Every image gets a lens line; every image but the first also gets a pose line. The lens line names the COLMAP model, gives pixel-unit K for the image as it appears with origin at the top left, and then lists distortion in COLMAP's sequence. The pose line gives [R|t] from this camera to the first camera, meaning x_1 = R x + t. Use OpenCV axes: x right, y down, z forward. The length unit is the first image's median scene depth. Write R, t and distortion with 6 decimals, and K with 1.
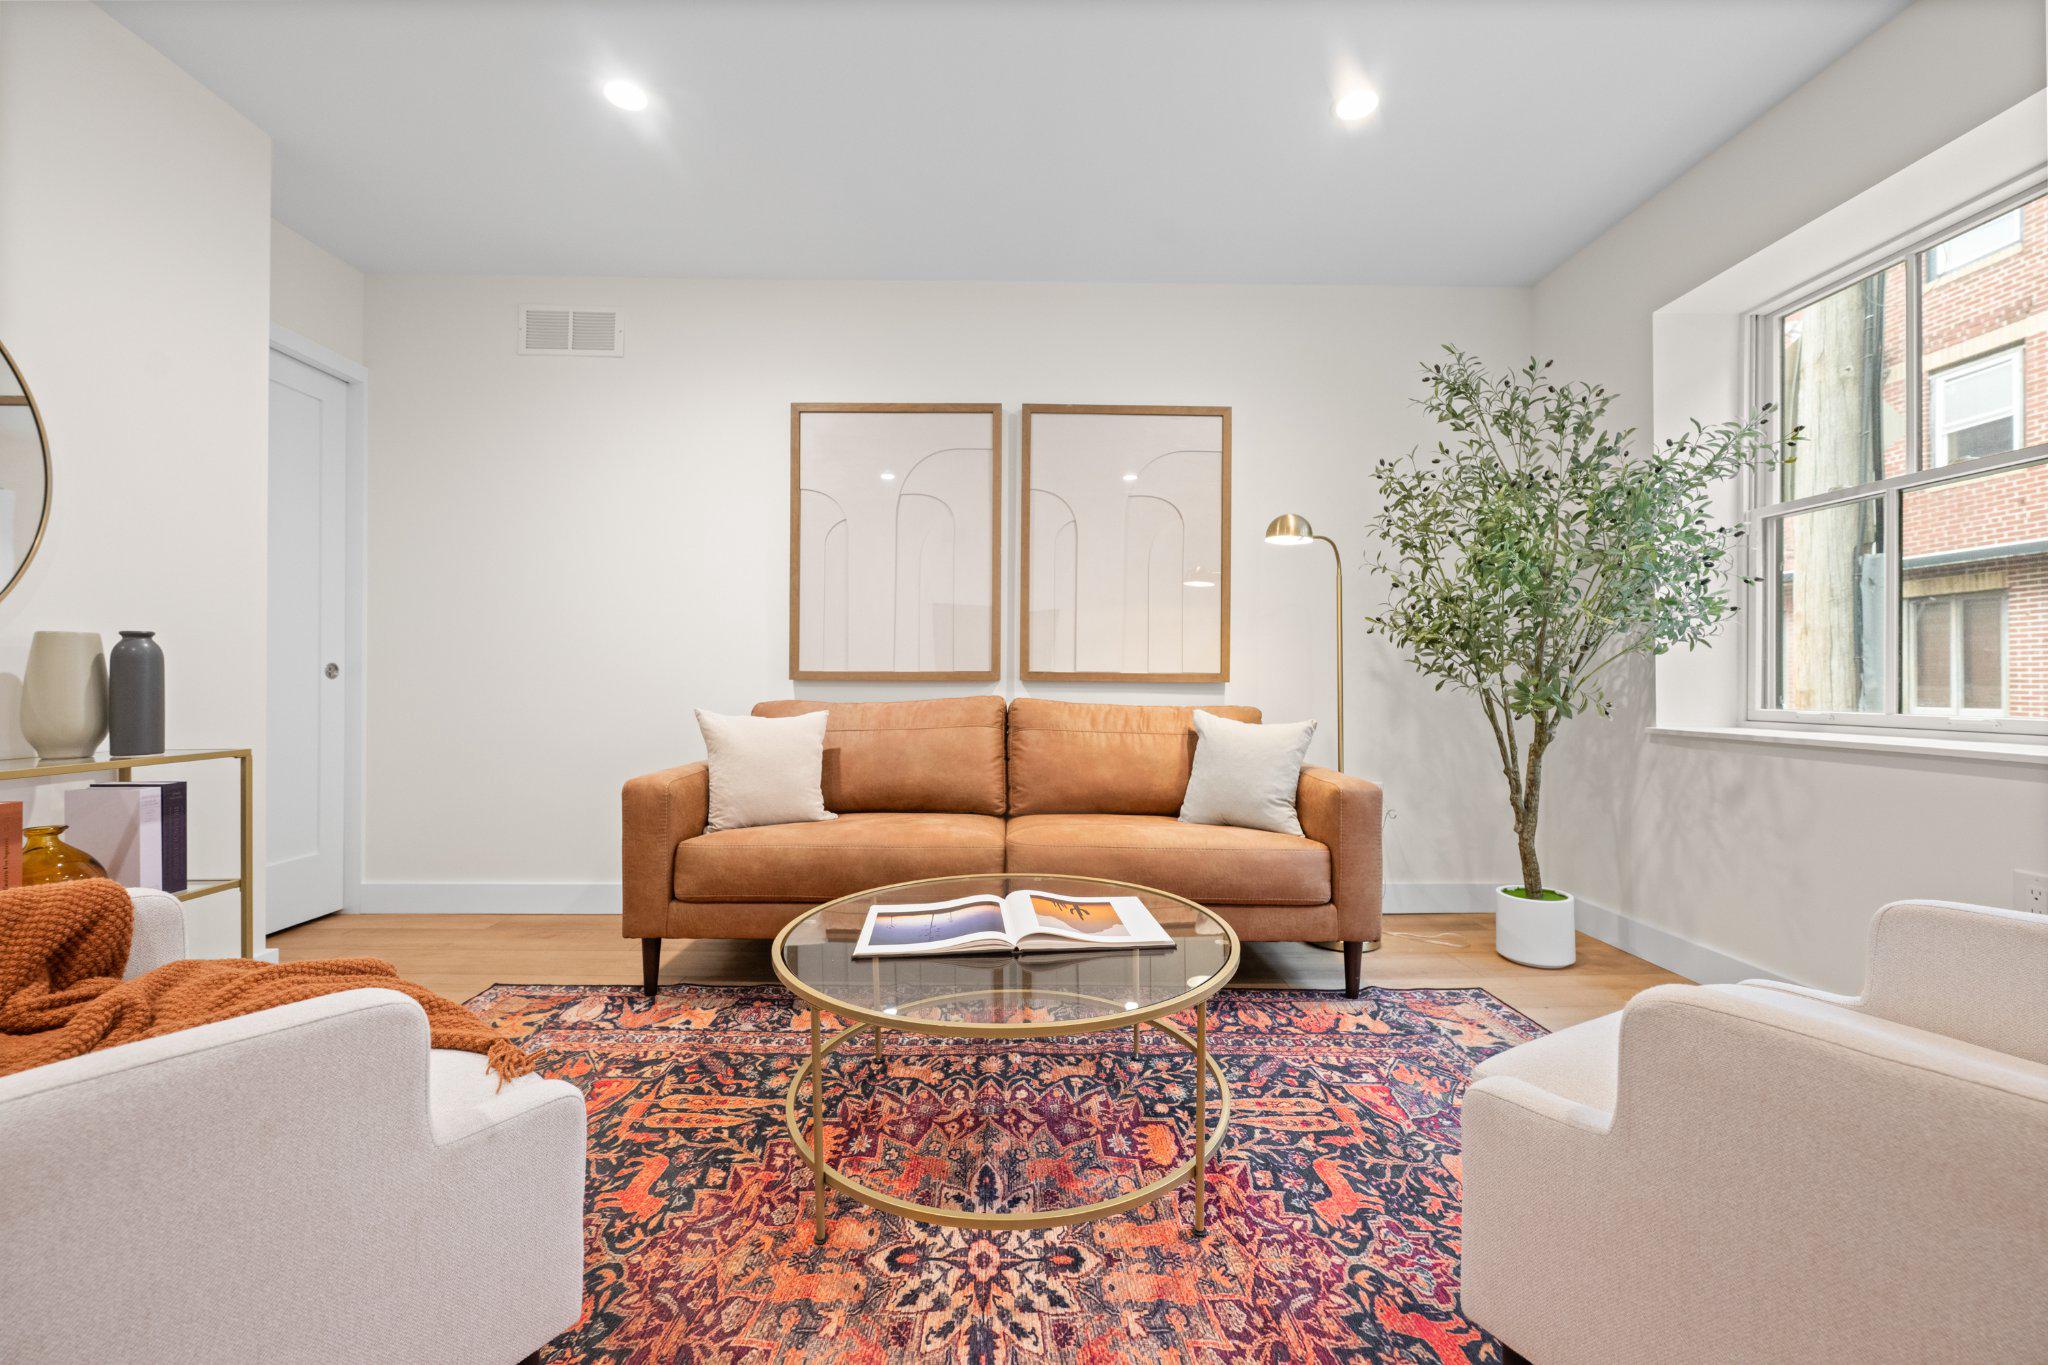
lens RADIAL K [[813.5, 0, 1020.2], [0, 813.5, 674.6], [0, 0, 1]] dist [0.002533, -0.000696]
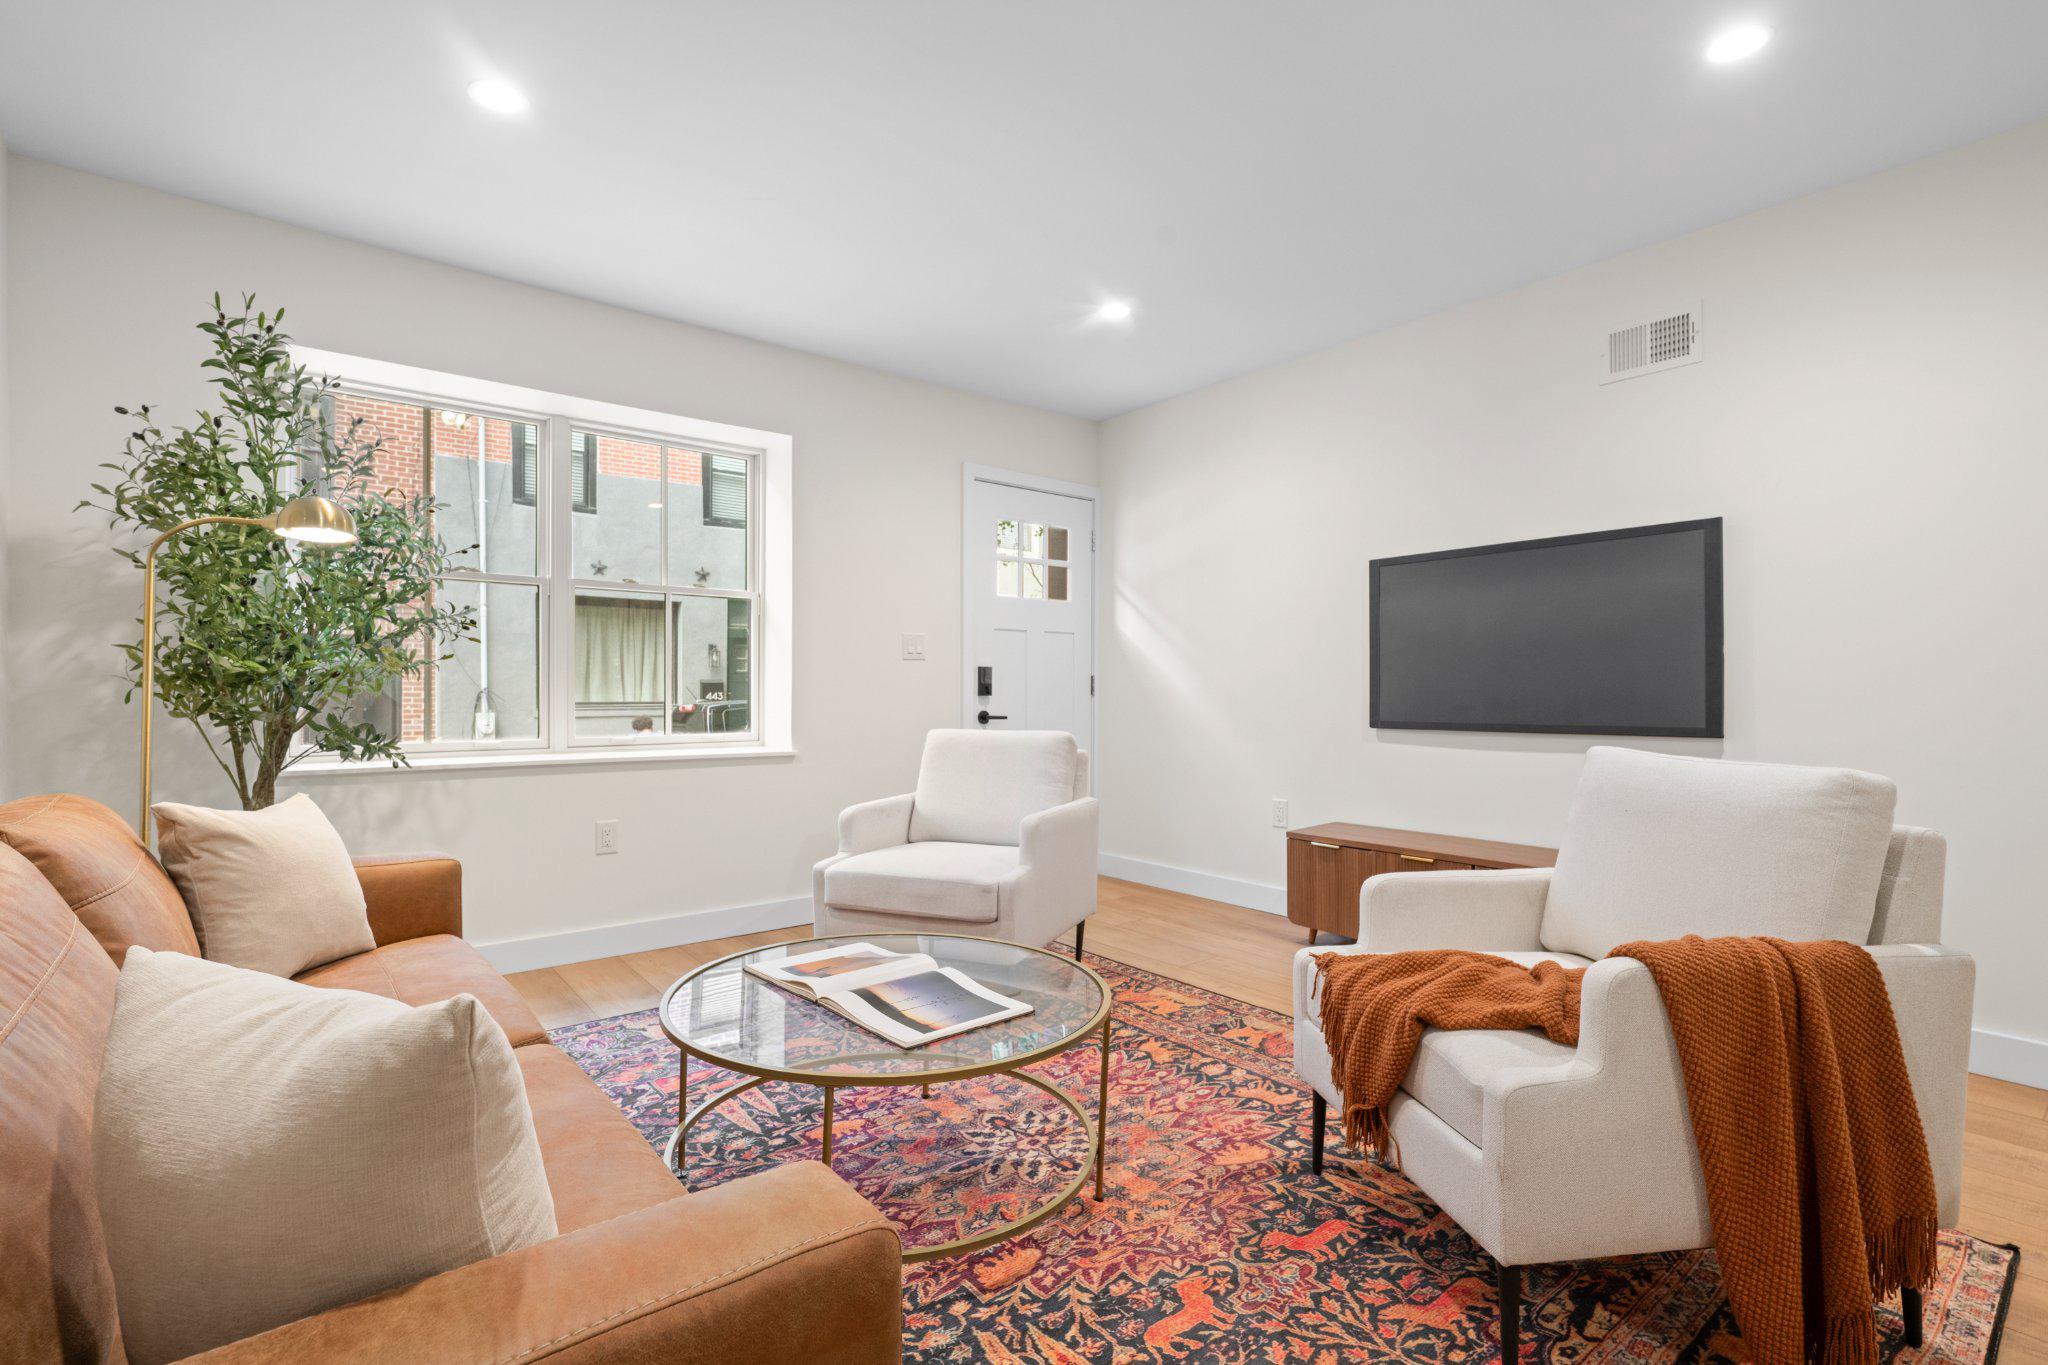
lens RADIAL K [[931.9, 0, 1026.2], [0, 931.9, 685.6], [0, 0, 1]] dist [0.000847, 0.000037]
pose [[-0.620784, 0.000679, 0.783981, -1.221585], [-0.013441, 0.999843, -0.011509, -0.066613], [-0.783866, -0.017682, -0.620678, 1.876165]]
